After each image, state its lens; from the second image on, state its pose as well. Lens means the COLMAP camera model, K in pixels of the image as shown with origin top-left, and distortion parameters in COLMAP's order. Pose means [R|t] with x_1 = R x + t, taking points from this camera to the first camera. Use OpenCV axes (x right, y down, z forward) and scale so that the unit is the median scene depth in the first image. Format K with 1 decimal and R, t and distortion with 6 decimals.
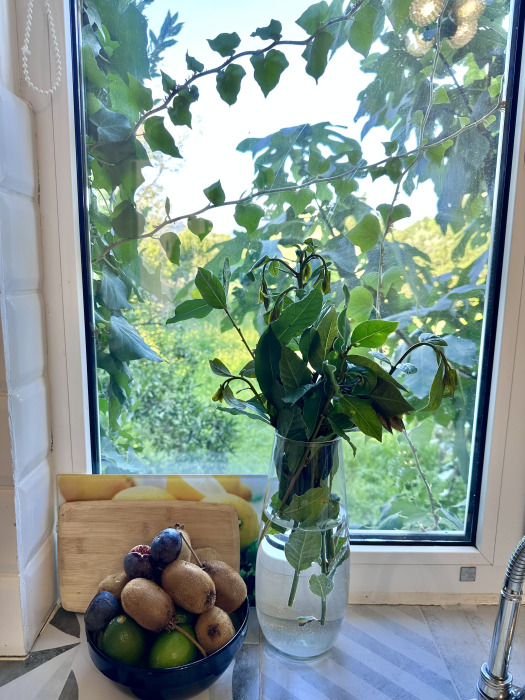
lens RADIAL K [[489.1, 0, 259.3], [0, 489.1, 345.1], [0, 0, 1]] dist [0.068230, -0.077489]
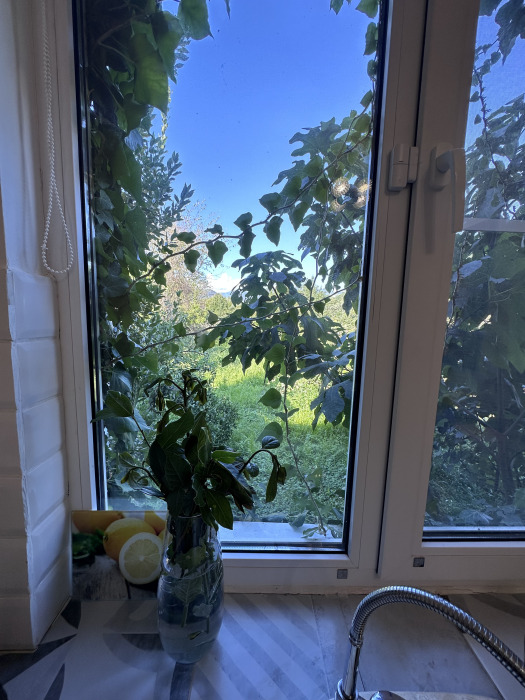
lens RADIAL K [[278.8, 0, 258.1], [0, 278.8, 349.7], [0, 0, 1]] dist [0.003066, -0.000017]
pose [[0.999699, 0.013204, 0.020695, 0.137501], [-0.012201, 0.998778, -0.047899, -0.195931], [-0.021302, 0.047632, 0.998638, 0.112638]]
